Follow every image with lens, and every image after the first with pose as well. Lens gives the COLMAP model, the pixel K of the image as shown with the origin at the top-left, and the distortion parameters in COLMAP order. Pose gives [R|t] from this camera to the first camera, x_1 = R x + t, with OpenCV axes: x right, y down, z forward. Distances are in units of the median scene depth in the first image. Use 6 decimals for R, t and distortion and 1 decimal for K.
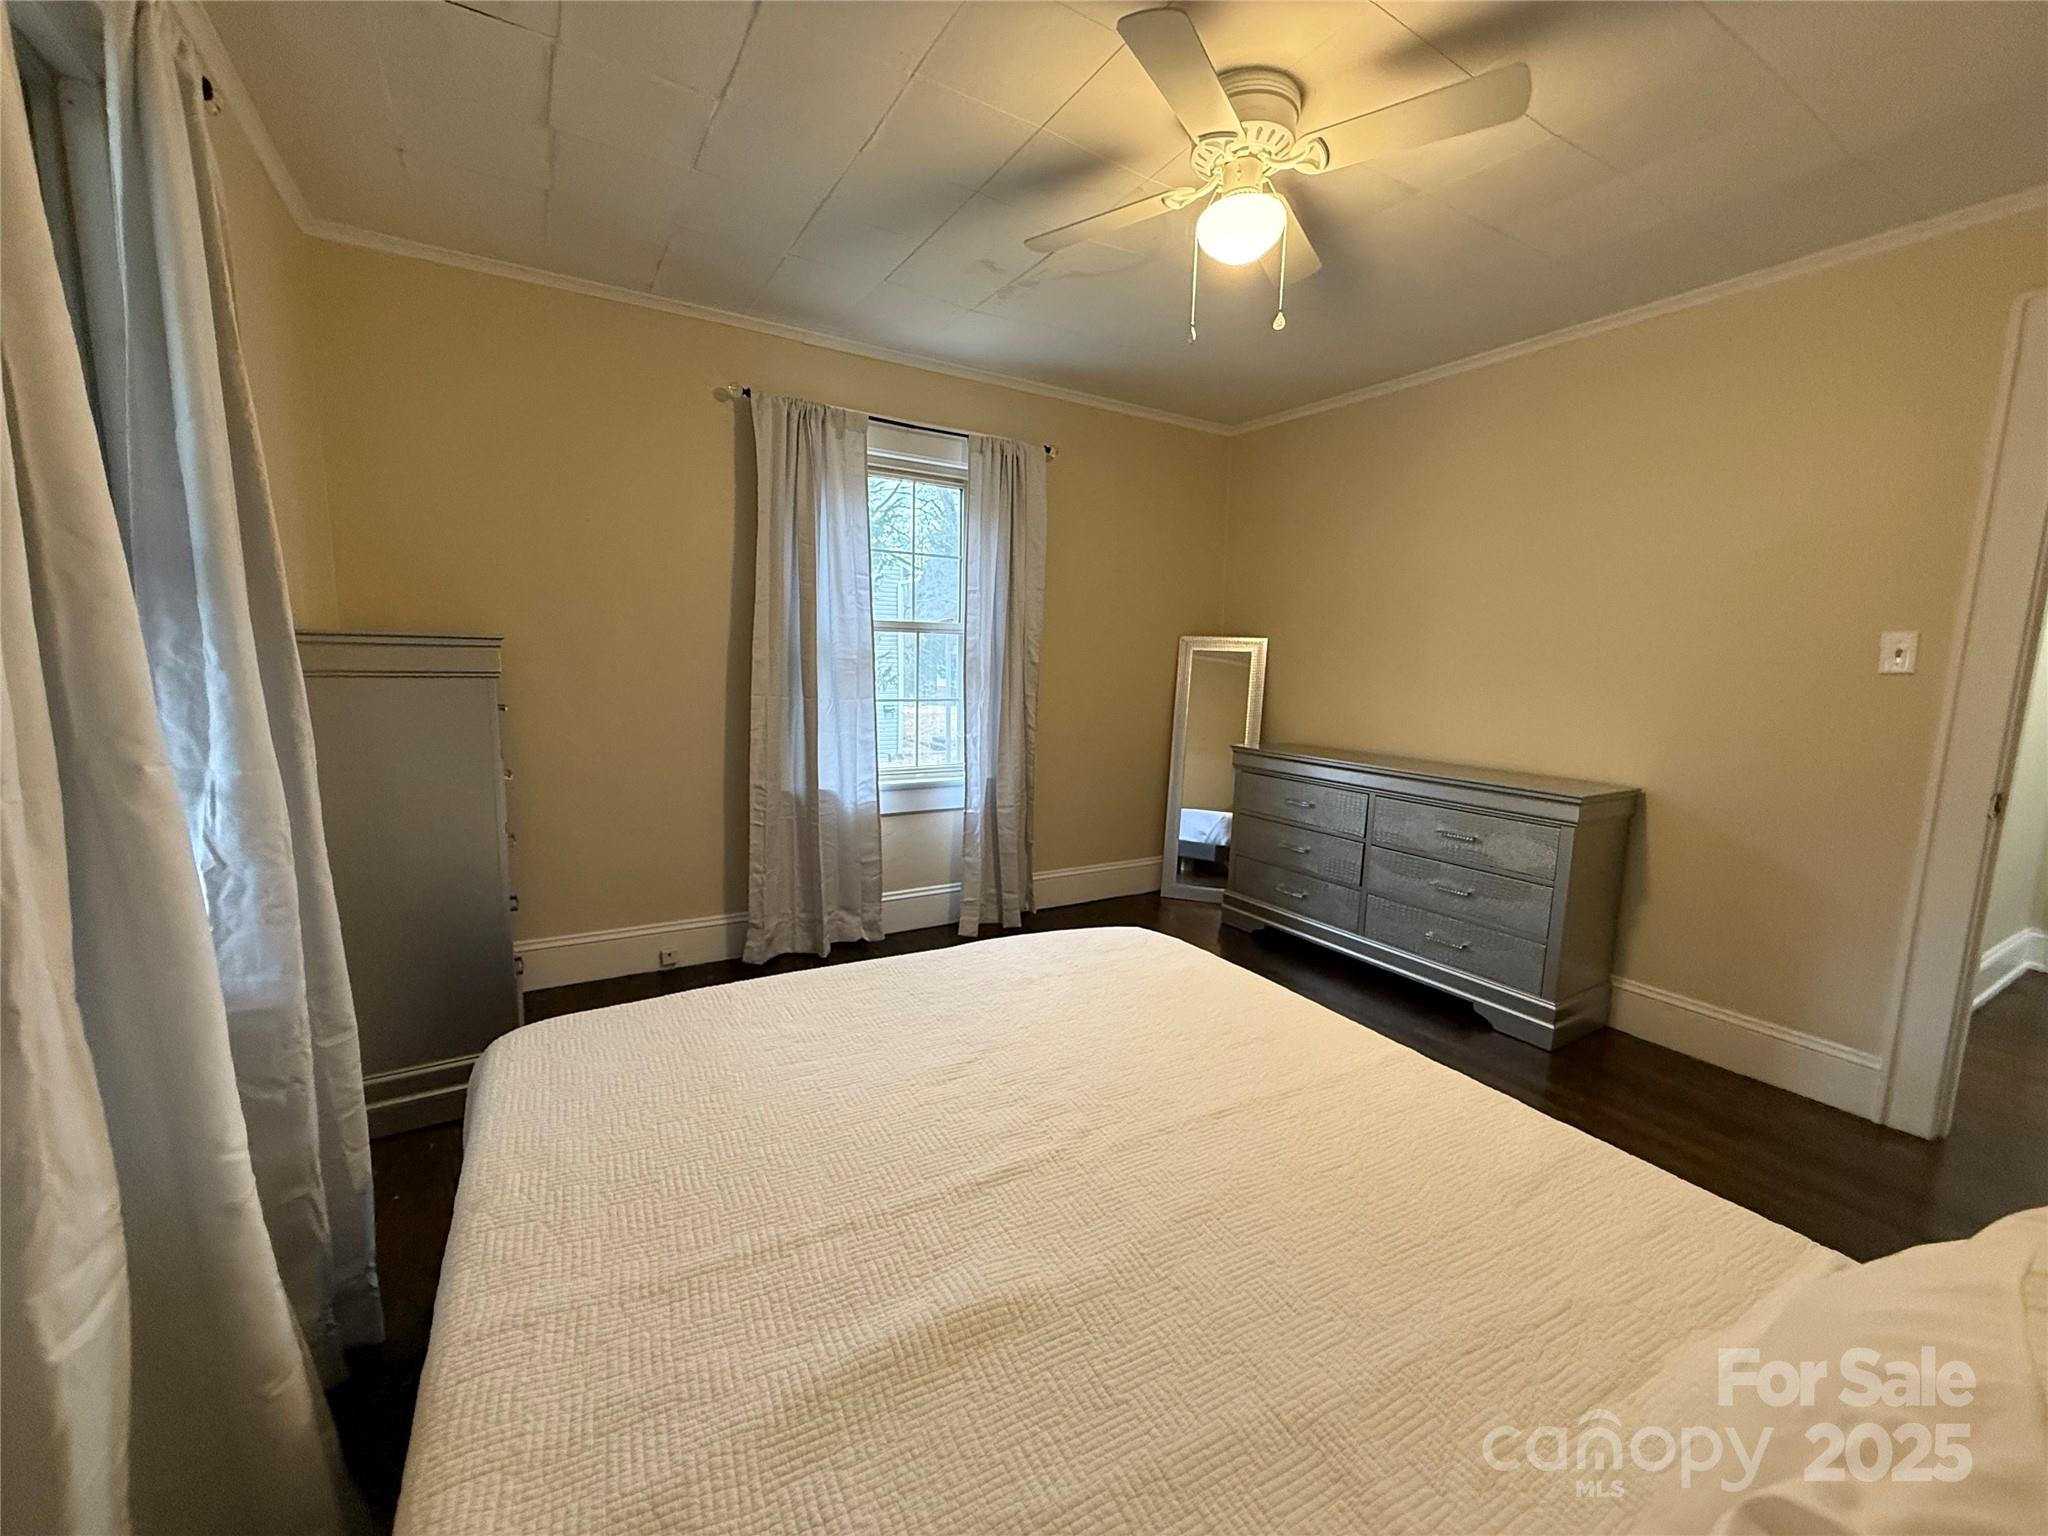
lens RADIAL K [[813.7, 0, 1018.7], [0, 813.7, 771.6], [0, 0, 1]] dist [-0.001328, 0.000169]
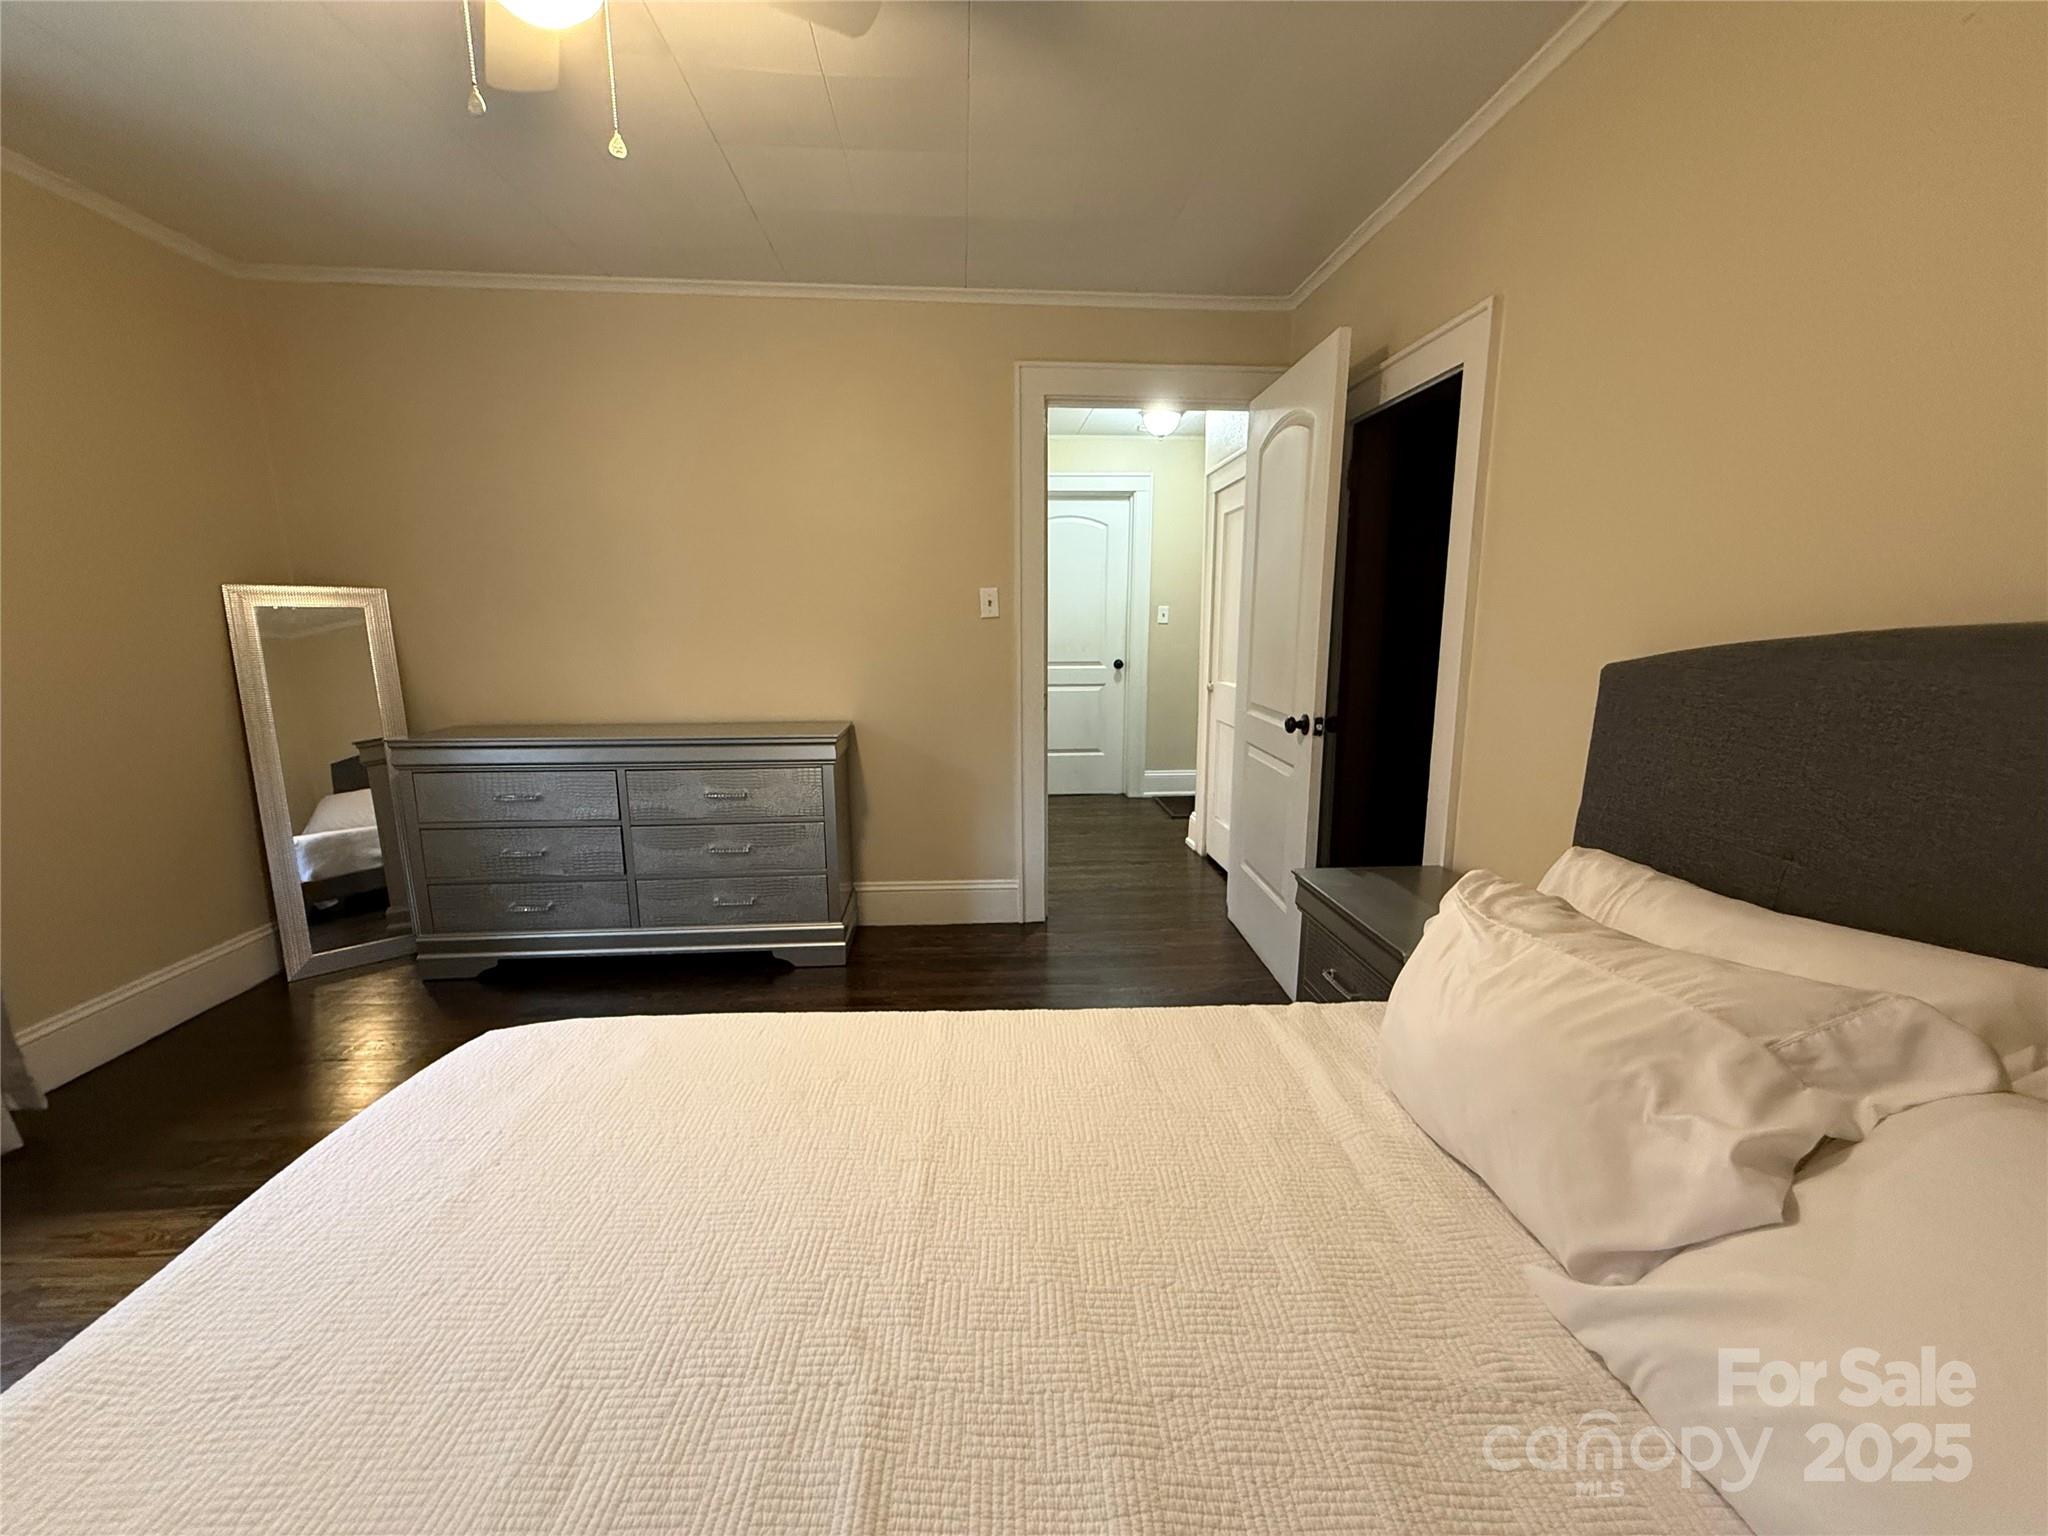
lens RADIAL K [[813.7, 0, 1018.7], [0, 813.7, 771.6], [0, 0, 1]] dist [-0.001328, 0.000169]
pose [[0.454579, -0.187885, 0.870665, -0.142975], [0.138639, 0.980511, 0.139205, -0.034824], [-0.879851, 0.057429, 0.471768, 0.218873]]
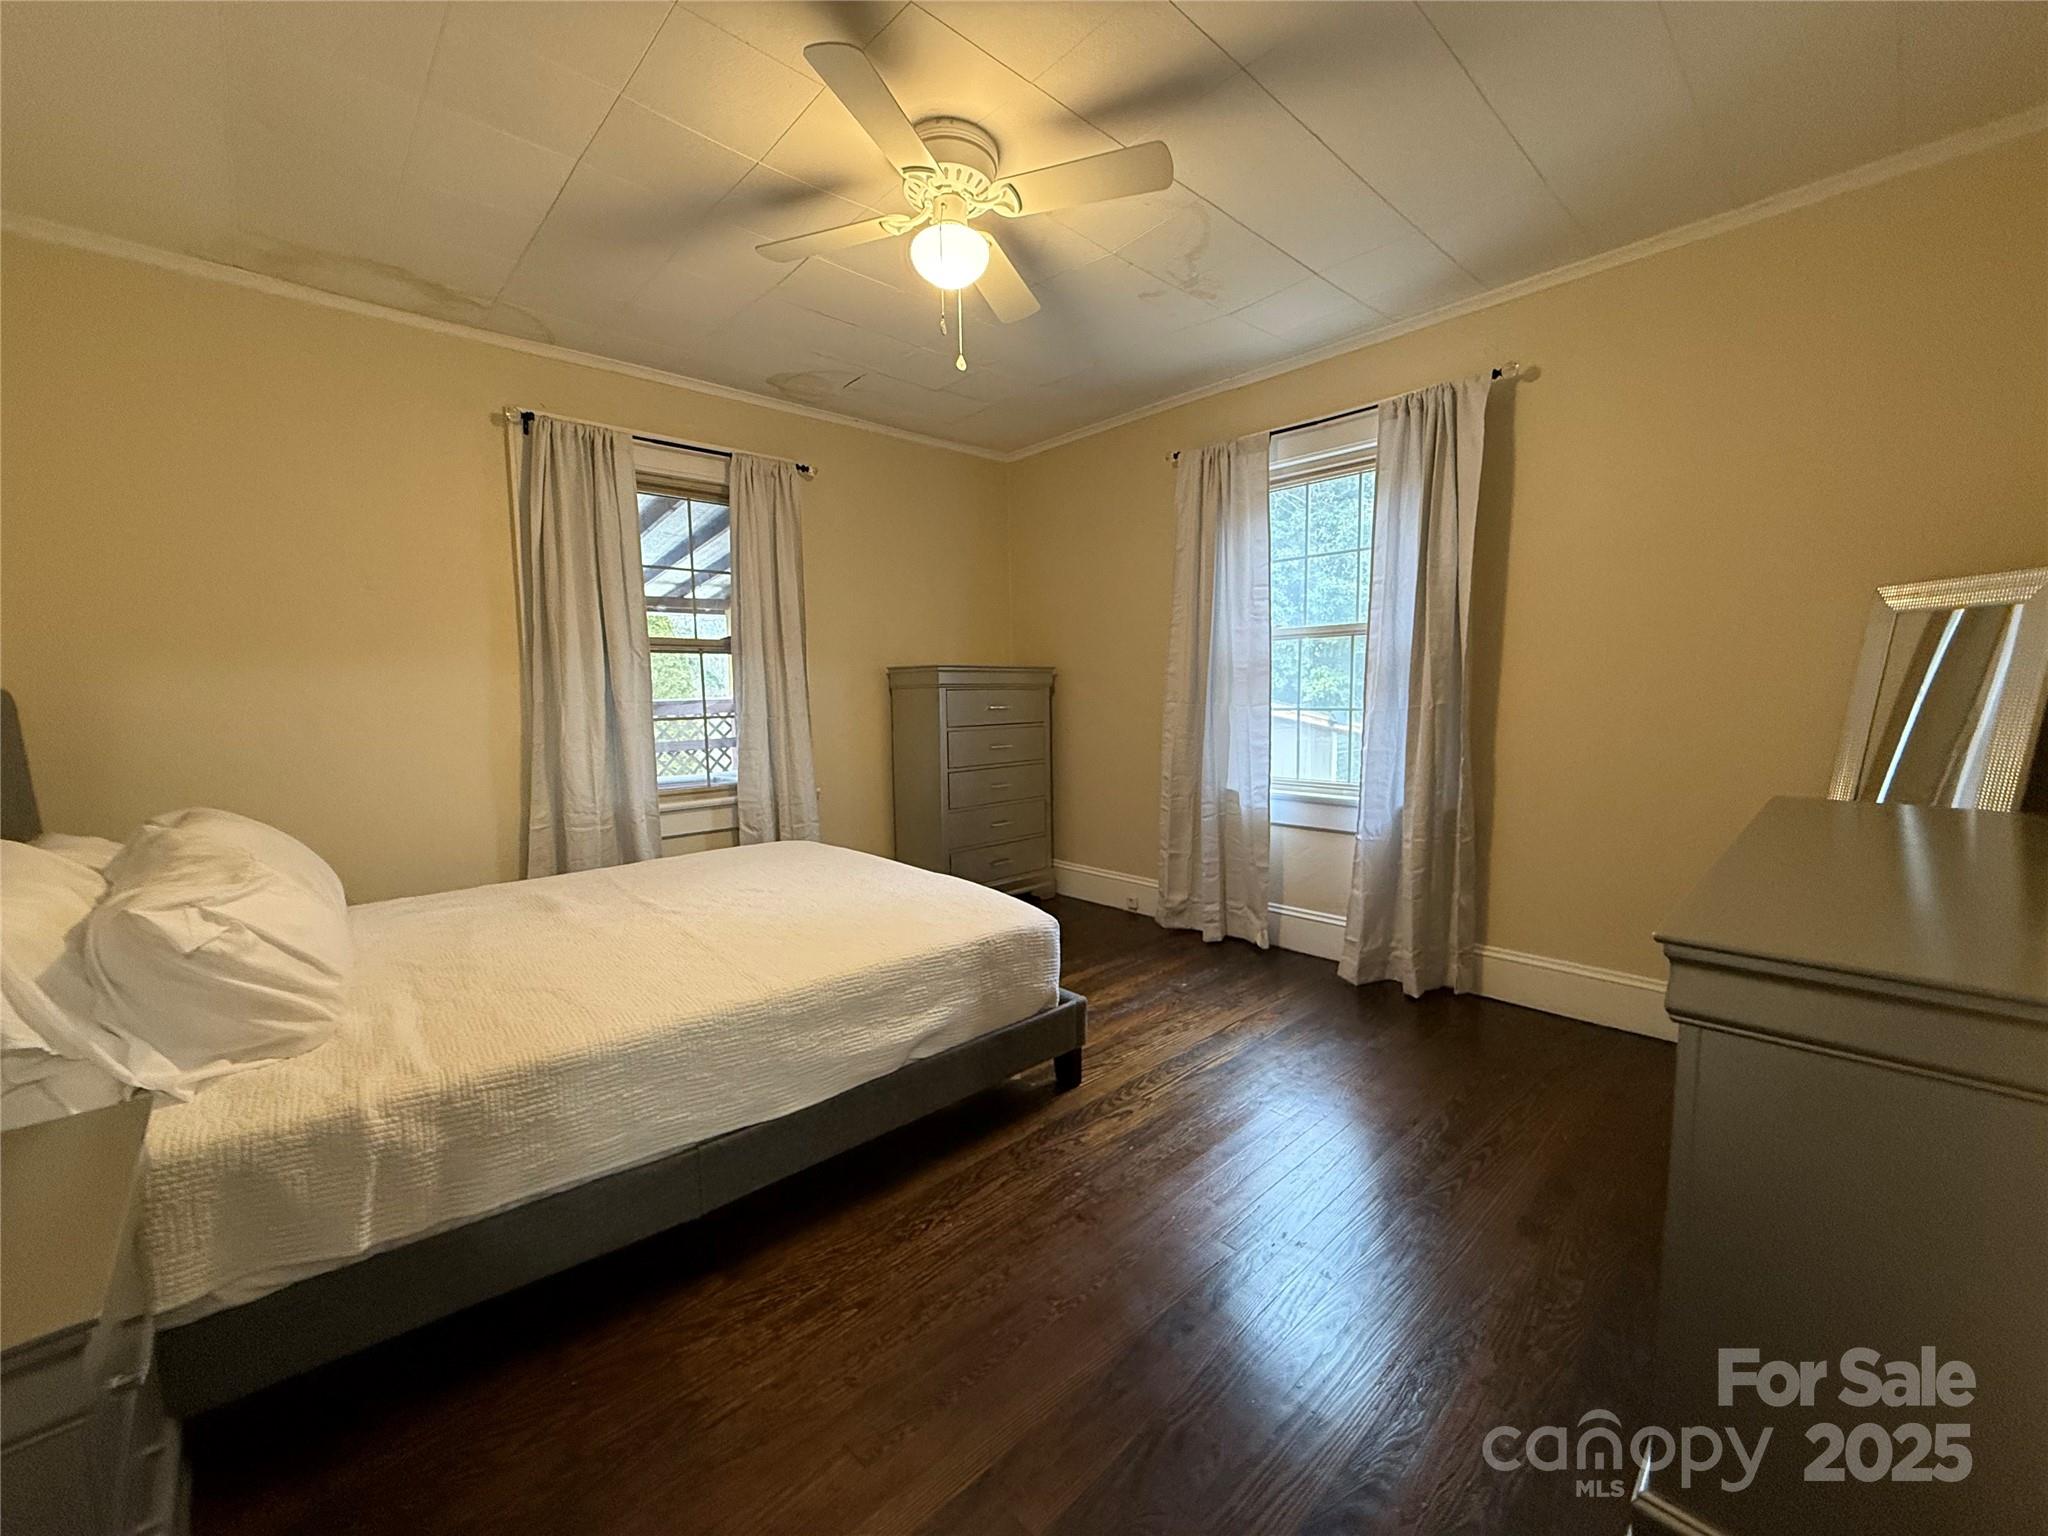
lens RADIAL K [[813.7, 0, 1018.7], [0, 813.7, 771.6], [0, 0, 1]] dist [-0.001328, 0.000169]
pose [[0.206564, 0.067257, -0.976119, 0.821876], [-0.112634, 0.992637, 0.044560, -0.021386], [0.971928, 0.100740, 0.212619, 0.533283]]
